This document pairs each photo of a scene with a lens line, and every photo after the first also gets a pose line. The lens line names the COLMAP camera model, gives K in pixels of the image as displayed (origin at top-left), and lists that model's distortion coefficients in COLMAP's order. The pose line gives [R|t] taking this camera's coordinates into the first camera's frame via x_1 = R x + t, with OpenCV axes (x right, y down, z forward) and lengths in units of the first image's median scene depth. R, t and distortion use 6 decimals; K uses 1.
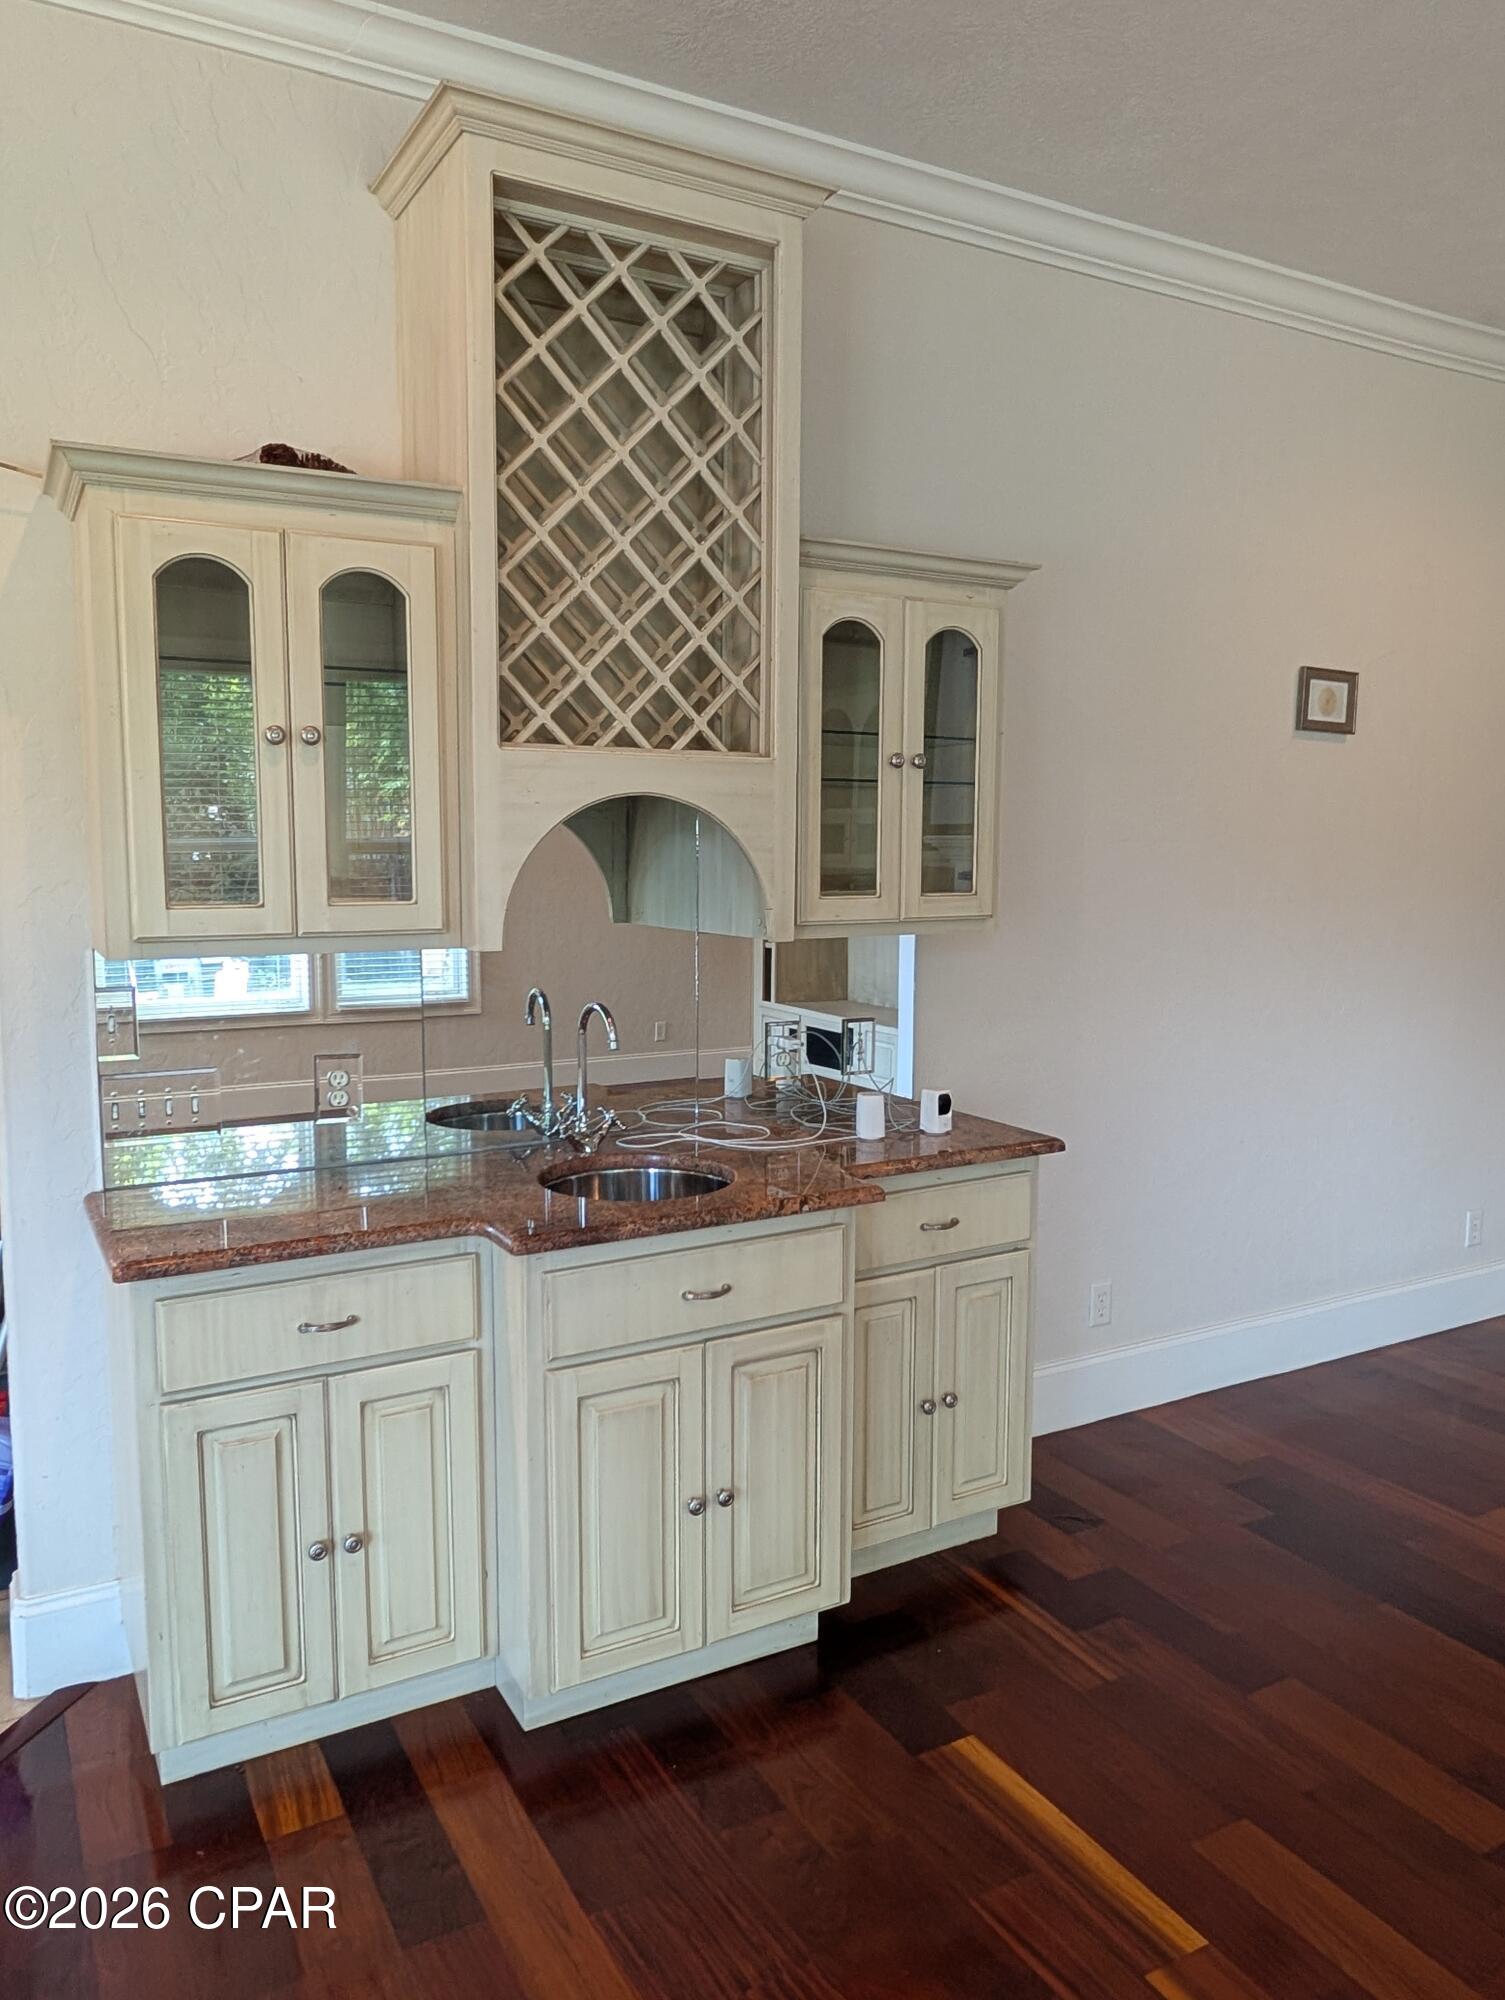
lens RADIAL K [[1446.7, 0, 757.6], [0, 1446.7, 992.7], [0, 0, 1]] dist [-0.013258, 0.024659]
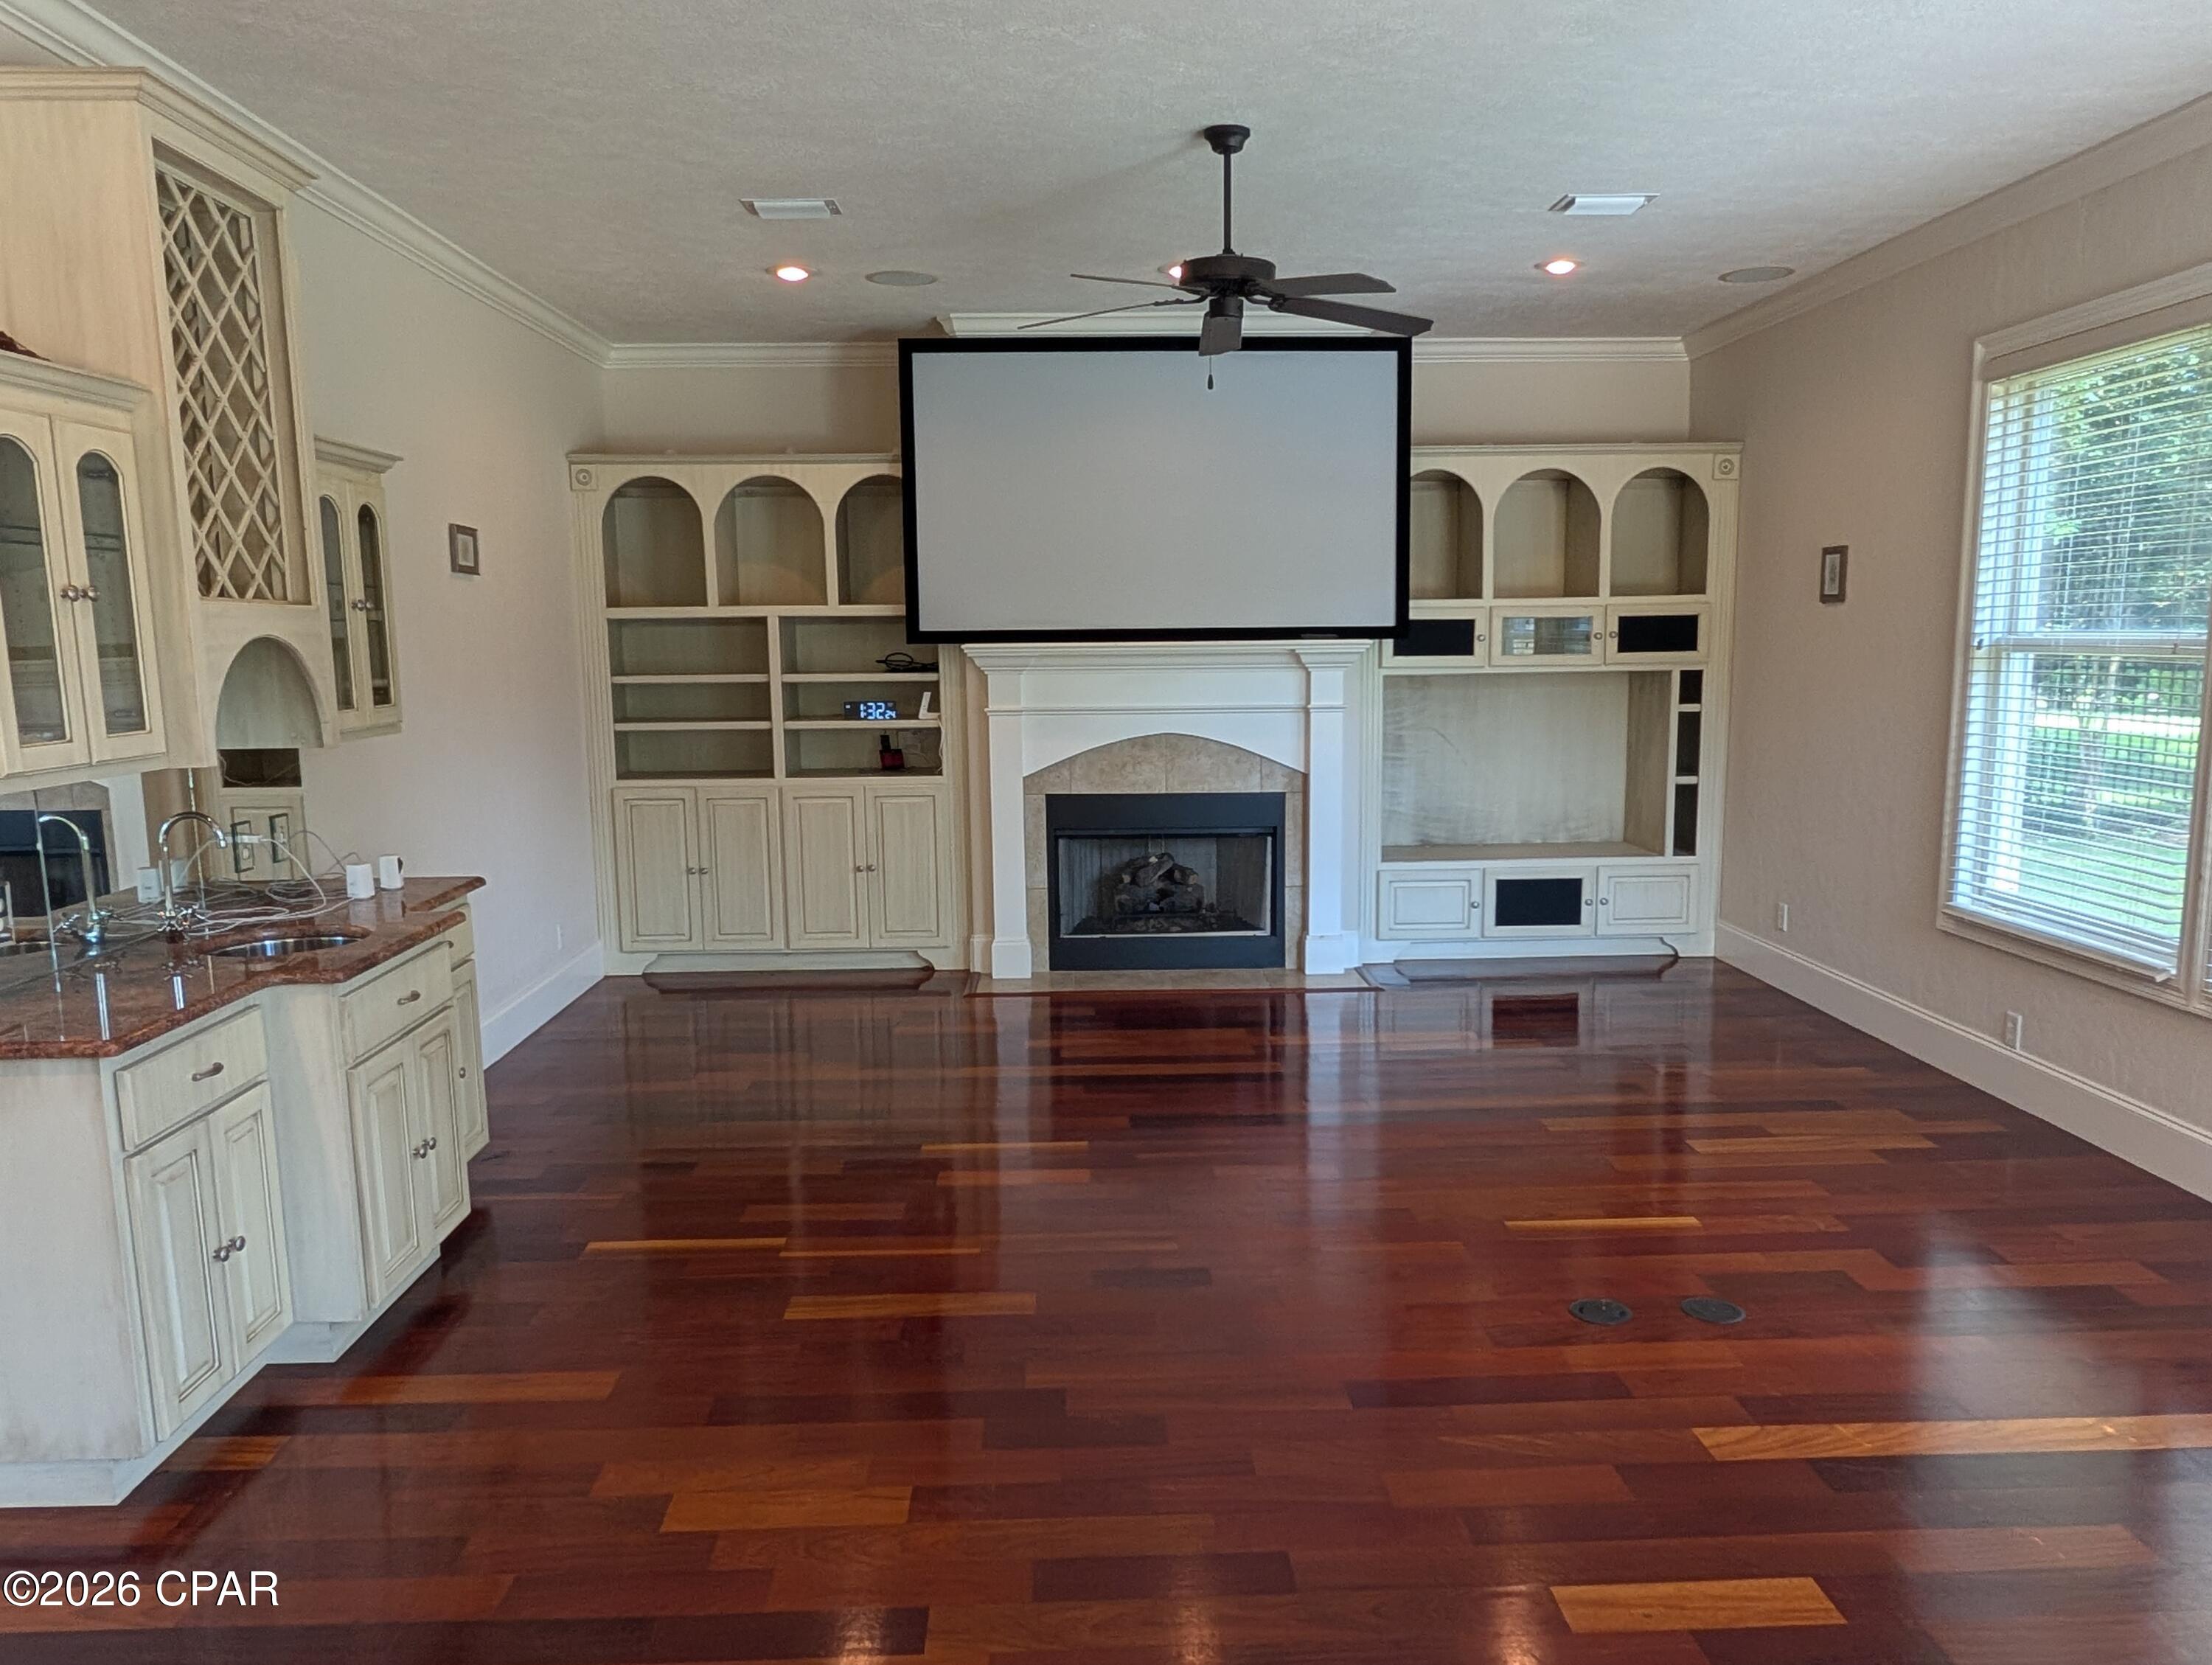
lens RADIAL K [[1600.1, 0, 1108.6], [0, 1600.1, 839.8], [0, 0, 1]] dist [-0.013258, 0.024659]
pose [[0.466986, -0.127719, 0.874992, -1.027435], [0.110299, 0.990199, 0.085669, 0.000841], [-0.877358, 0.056505, 0.476497, -0.319028]]
